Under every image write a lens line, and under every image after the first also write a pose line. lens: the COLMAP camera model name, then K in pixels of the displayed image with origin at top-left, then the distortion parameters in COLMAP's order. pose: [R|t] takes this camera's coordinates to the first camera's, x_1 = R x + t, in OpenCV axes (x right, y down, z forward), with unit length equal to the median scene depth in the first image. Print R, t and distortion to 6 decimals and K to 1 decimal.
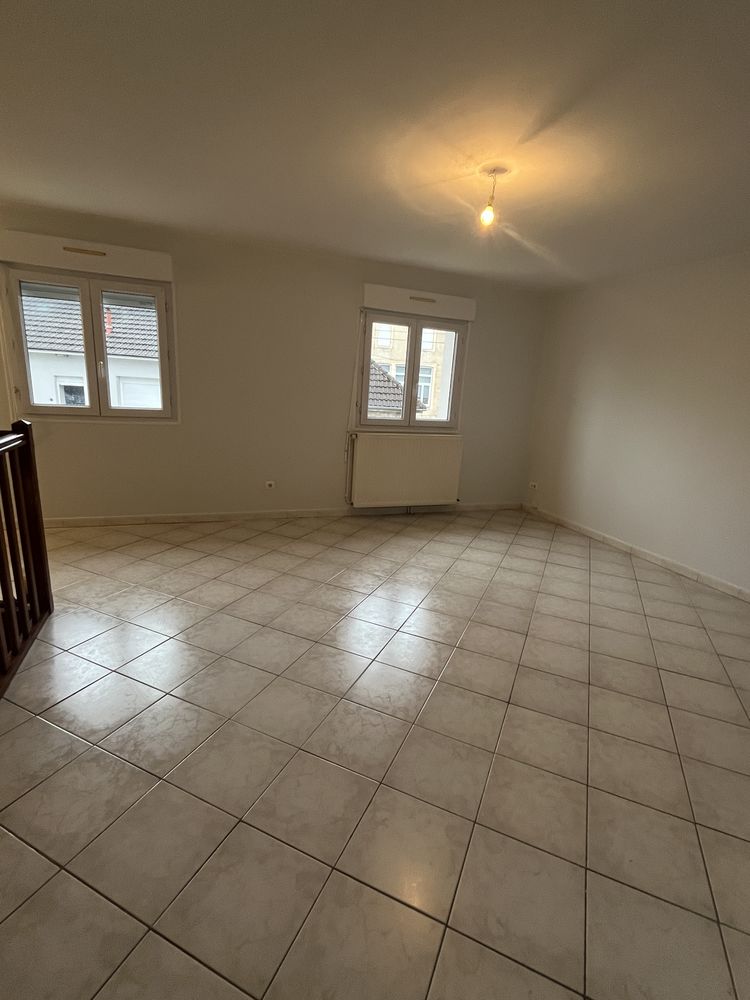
lens RADIAL K [[471.4, 0, 378.2], [0, 471.4, 504.0], [0, 0, 1]] dist [-0.001273, -0.000701]
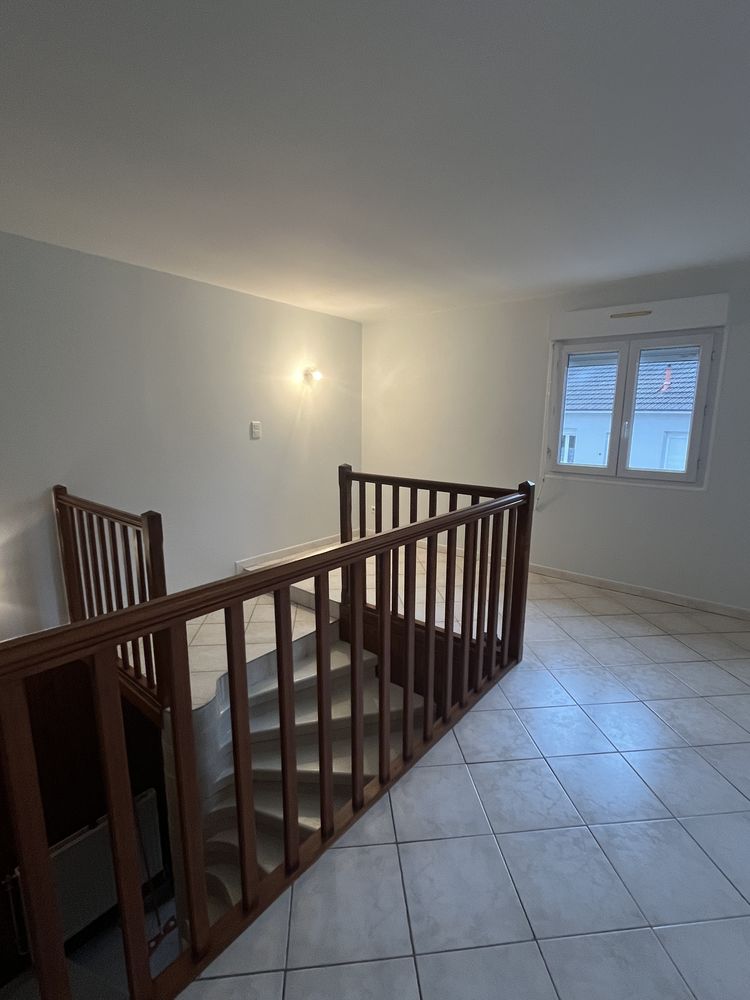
lens RADIAL K [[468.7, 0, 384.6], [0, 468.7, 506.9], [0, 0, 1]] dist [-0.001155, -0.001102]
pose [[0.506545, 0.107700, -0.855460, 0.004423], [-0.194922, 0.980786, 0.008059, -0.038145], [0.839891, 0.162666, 0.517805, 0.101880]]
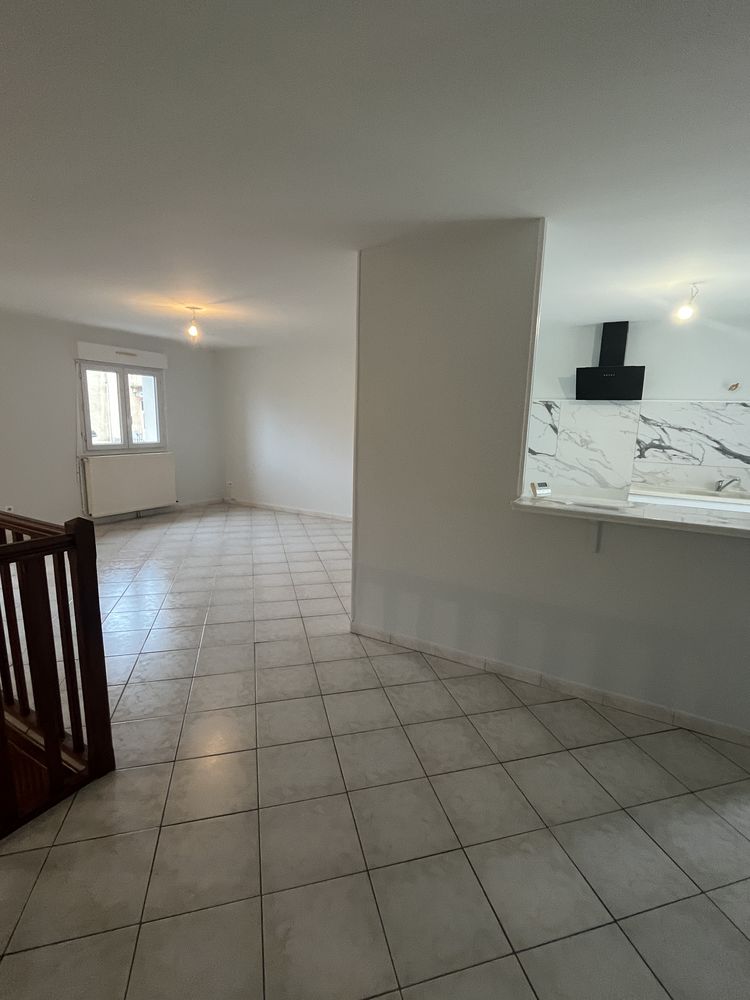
lens RADIAL K [[468.7, 0, 384.6], [0, 468.7, 506.9], [0, 0, 1]] dist [-0.001155, -0.001102]
pose [[0.768716, -0.159189, 0.619463, -1.262877], [0.175802, 0.983815, 0.034660, 0.410041], [-0.614954, 0.082259, 0.784260, -2.466737]]
